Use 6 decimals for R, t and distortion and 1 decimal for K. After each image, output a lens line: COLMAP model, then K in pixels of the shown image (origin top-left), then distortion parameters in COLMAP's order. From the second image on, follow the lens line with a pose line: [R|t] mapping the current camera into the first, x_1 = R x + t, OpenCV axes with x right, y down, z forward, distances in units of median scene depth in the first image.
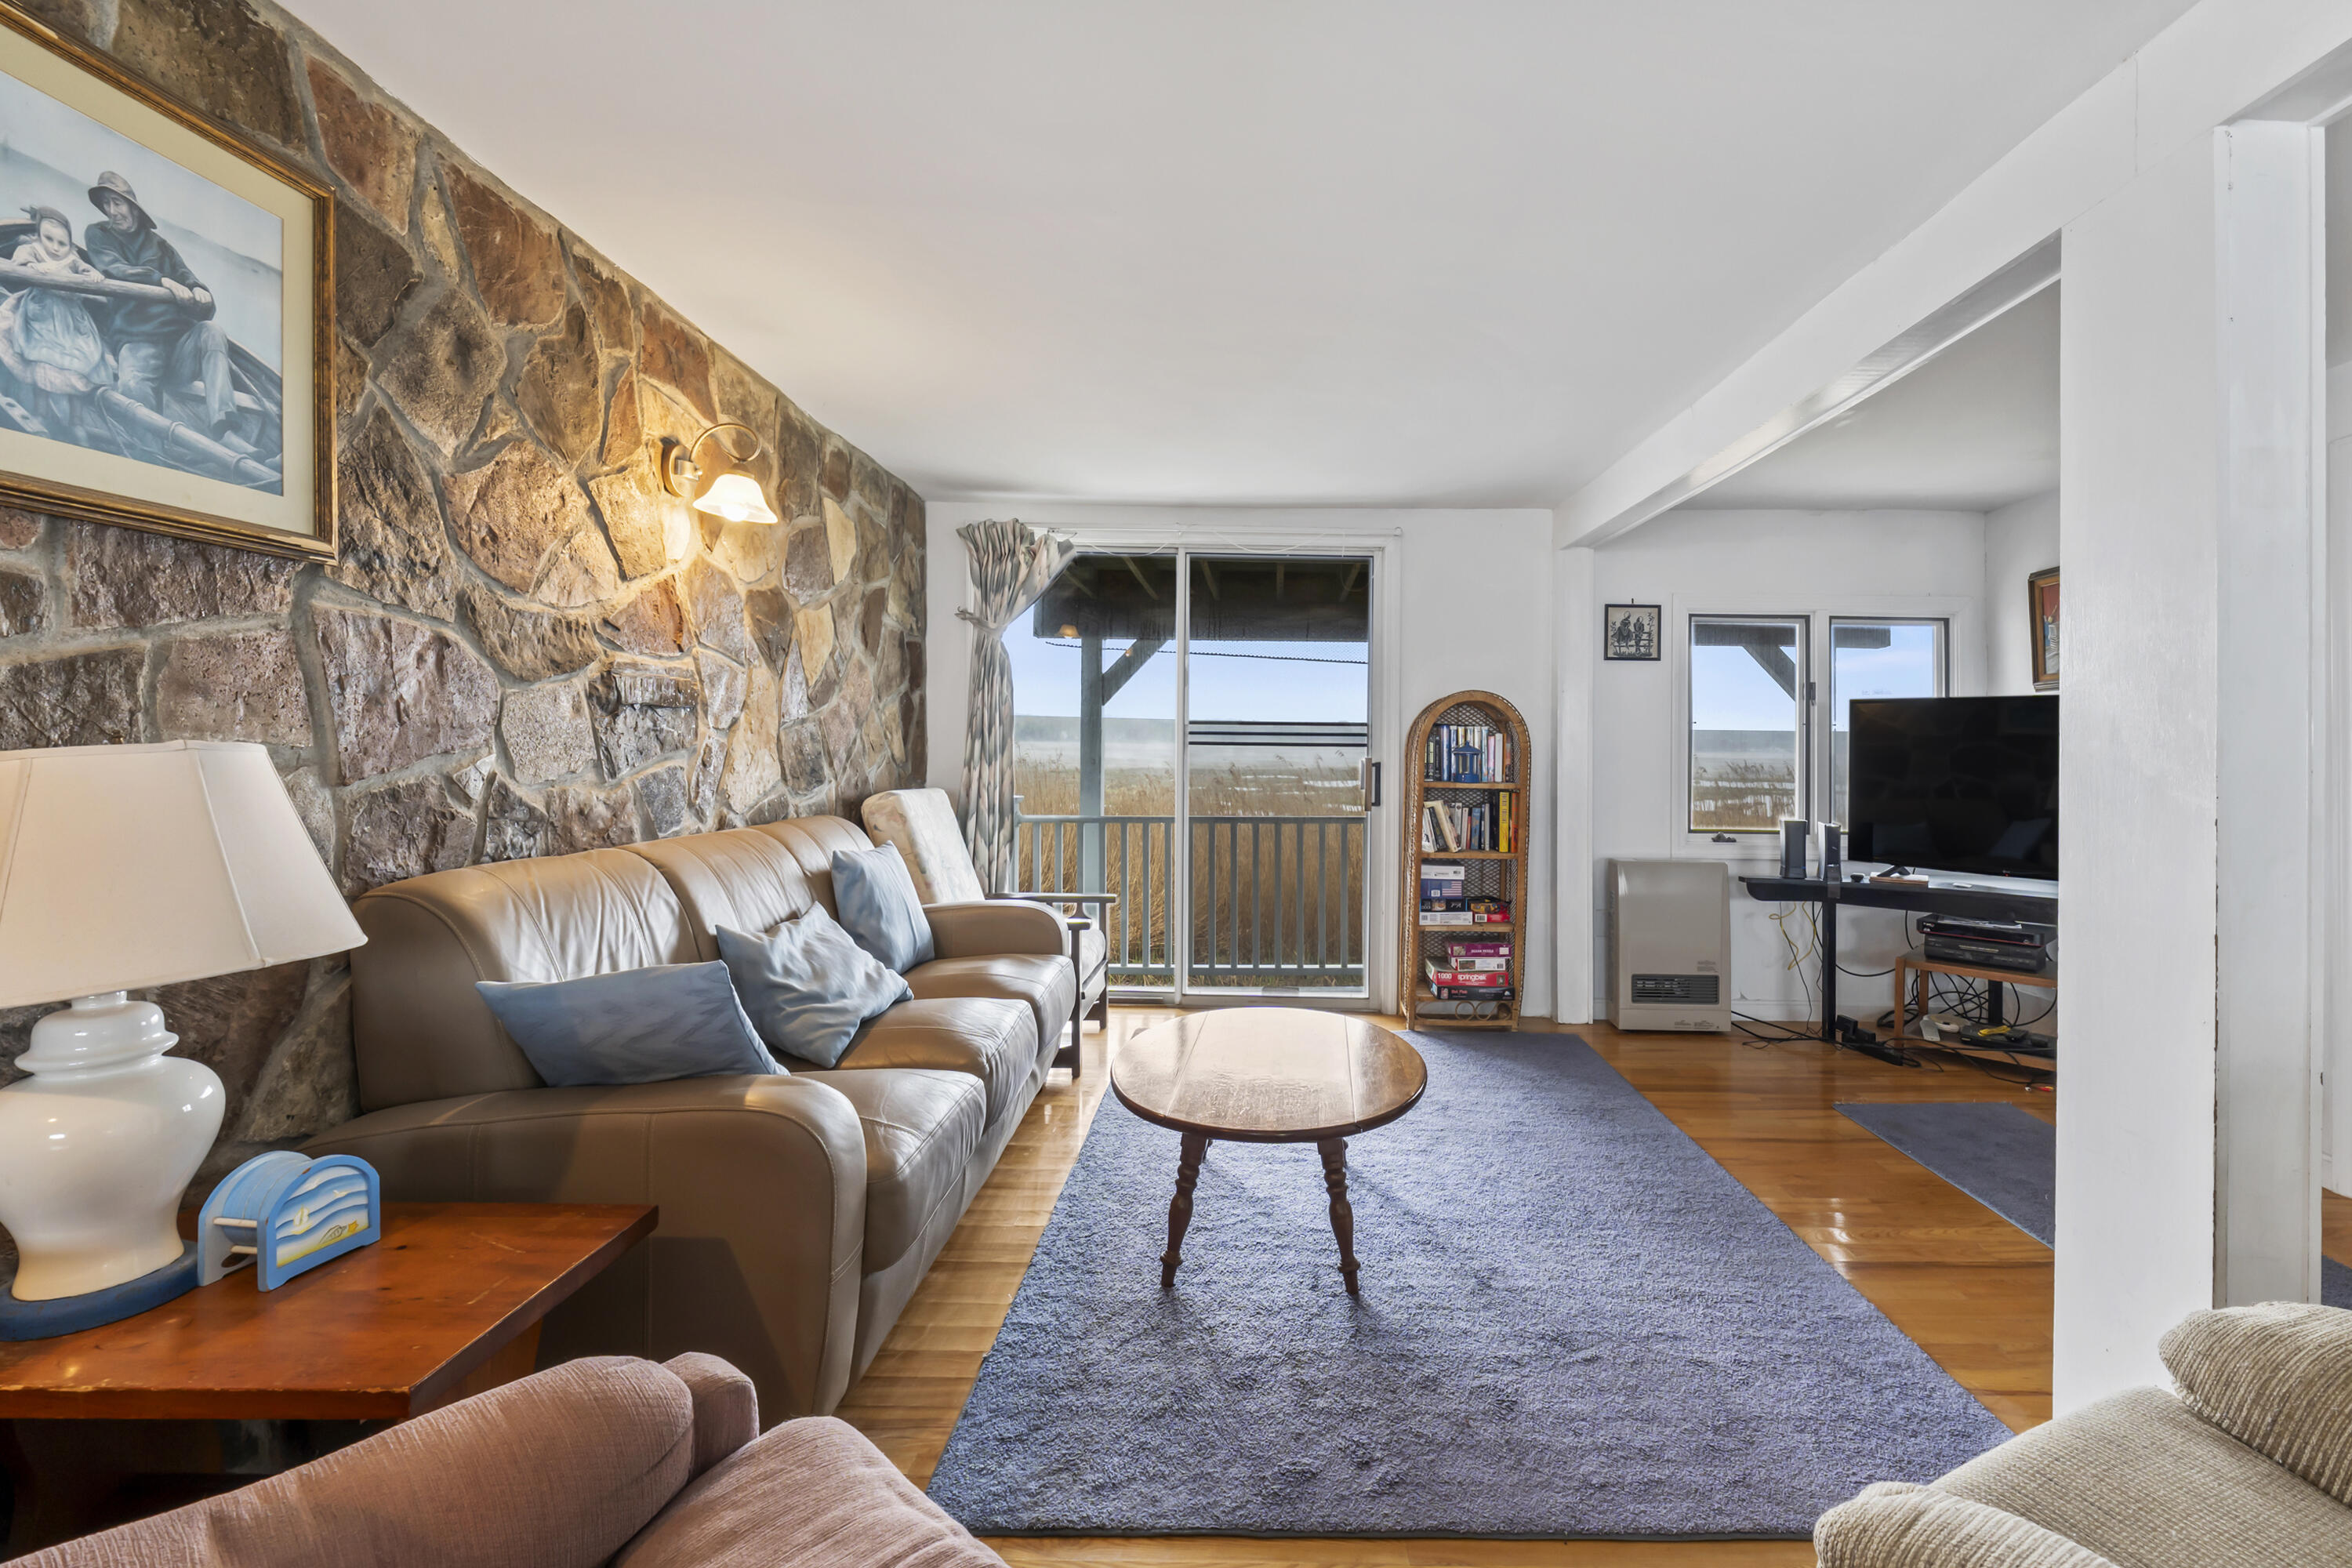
lens RADIAL K [[1002.6, 0, 1164.8], [0, 1002.6, 740.0], [0, 0, 1]] dist [-0.006744, -0.001063]
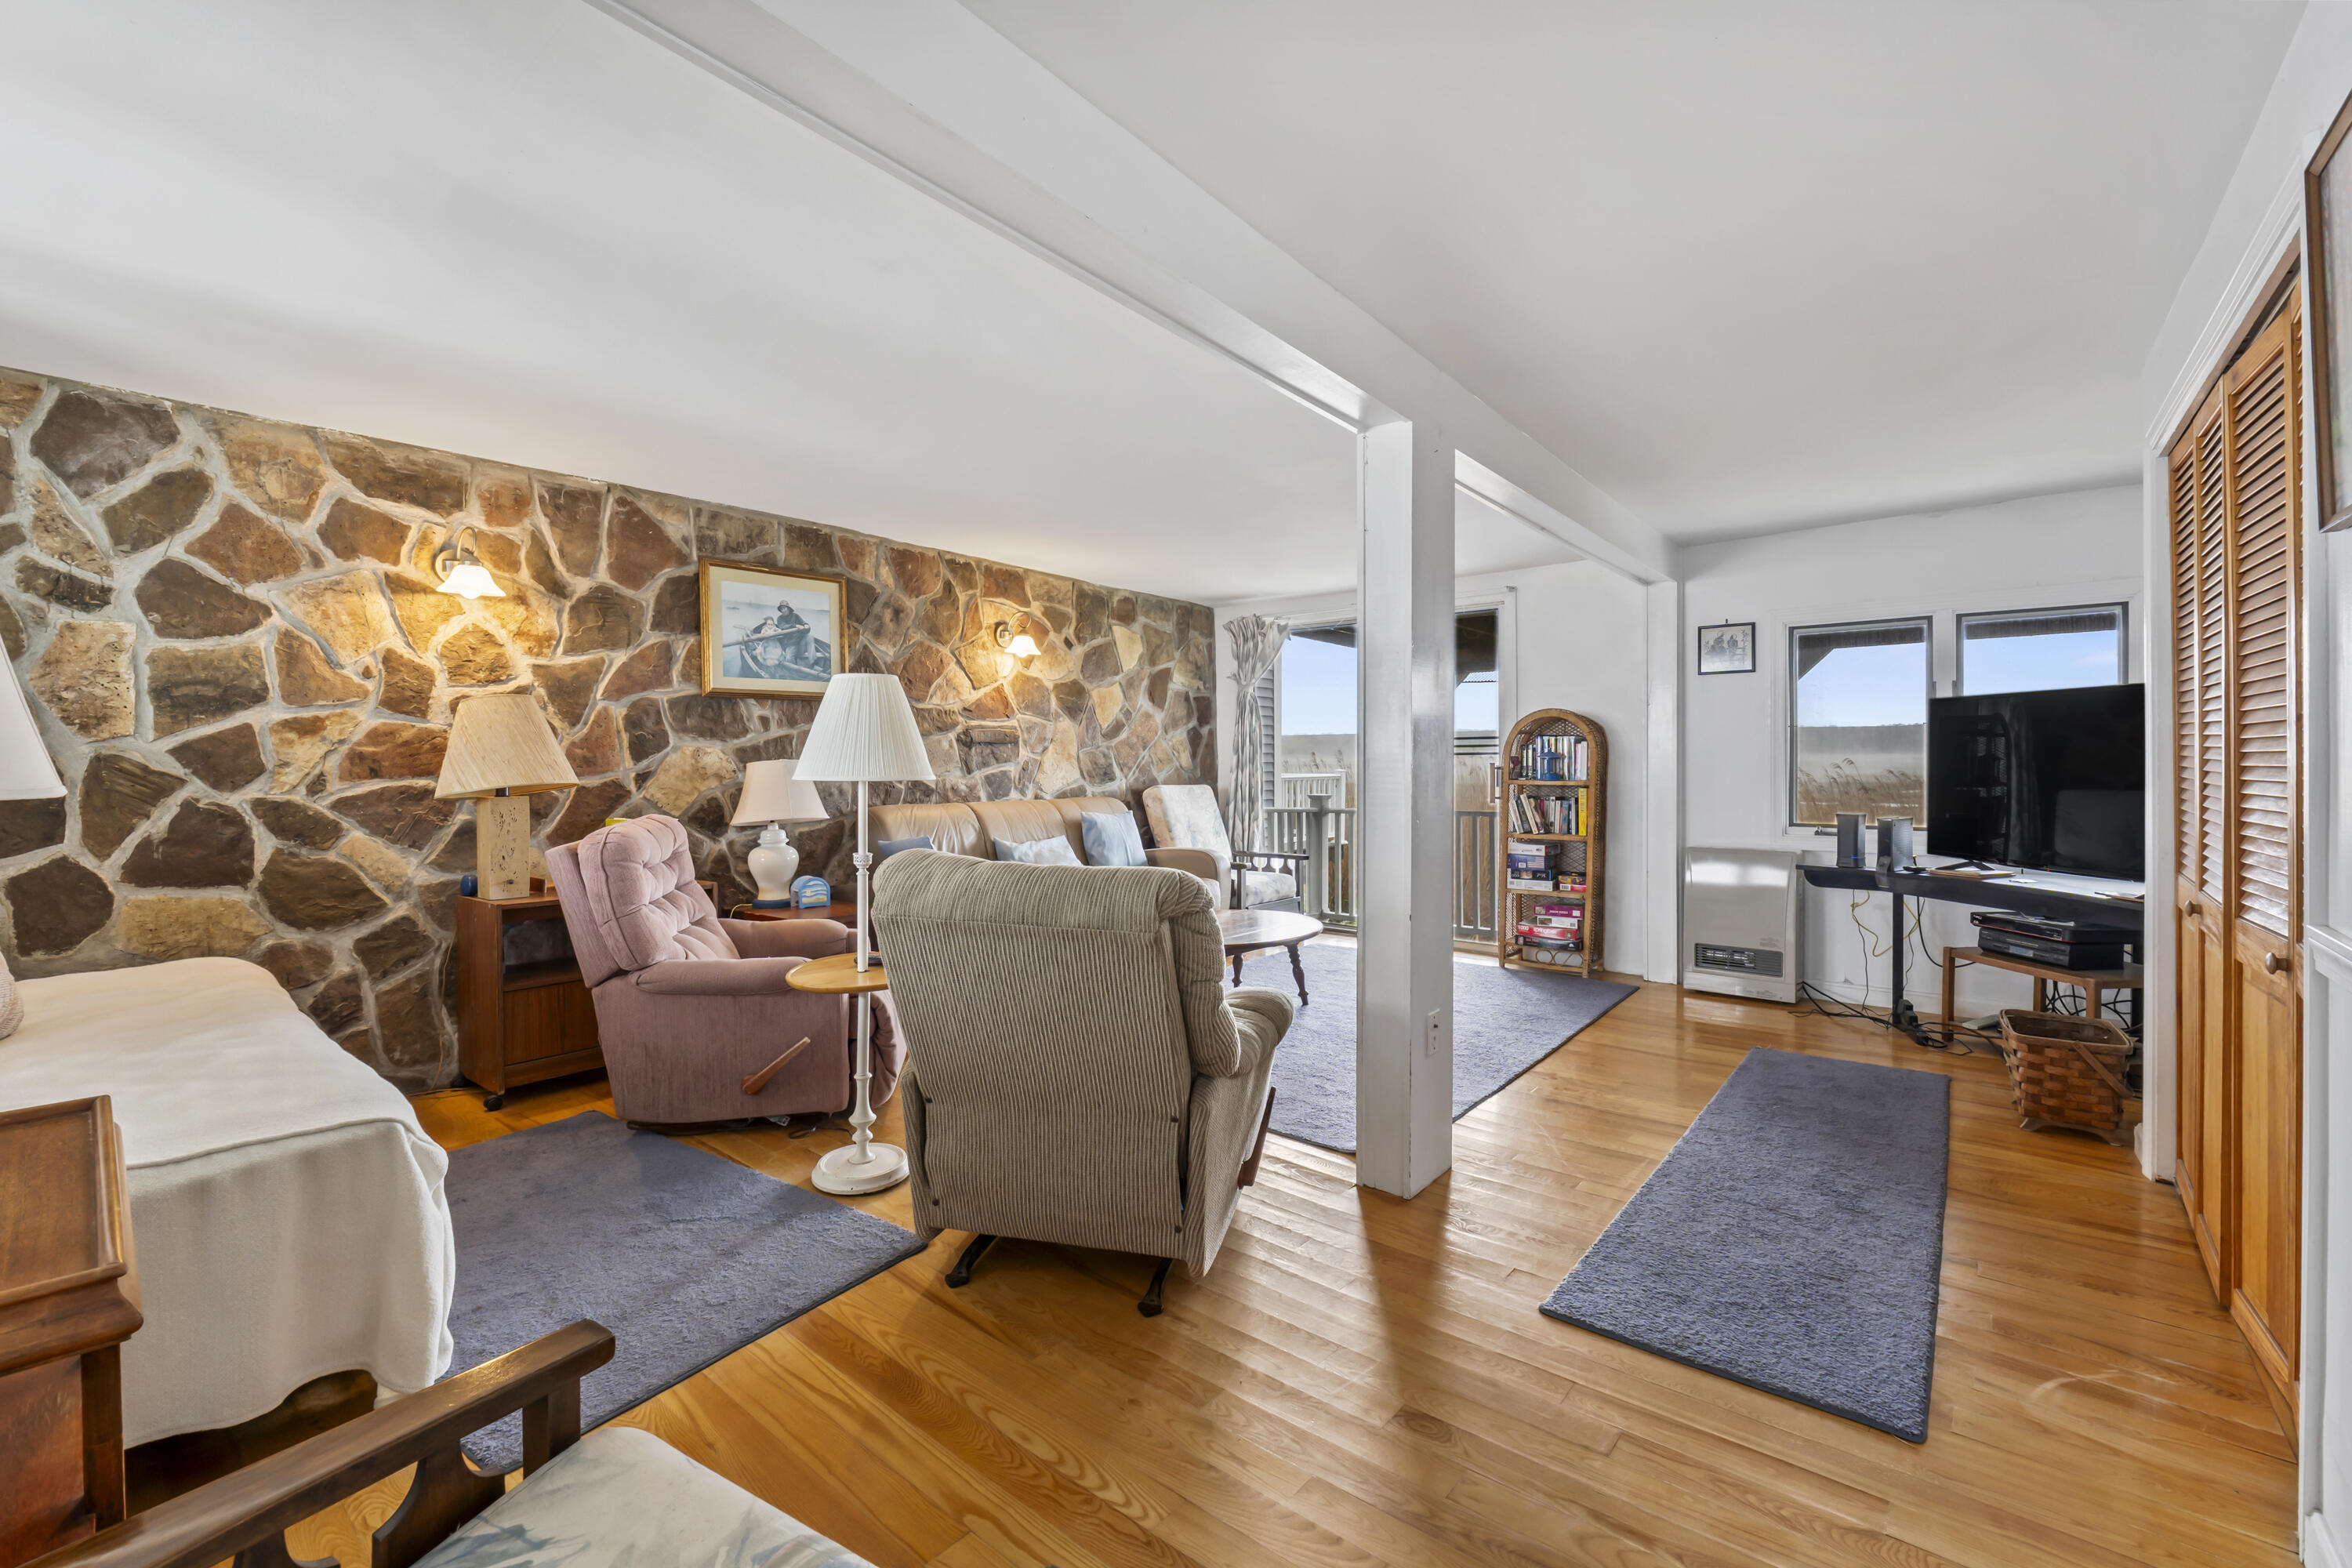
lens RADIAL K [[1002.6, 0, 1196.3], [0, 1002.6, 774.1], [0, 0, 1]] dist [-0.006744, -0.001063]
pose [[0.775124, -0.008778, -0.631748, 1.027891], [0.017922, 0.999807, 0.008097, 0.021151], [0.631555, -0.017598, 0.775131, -0.375125]]
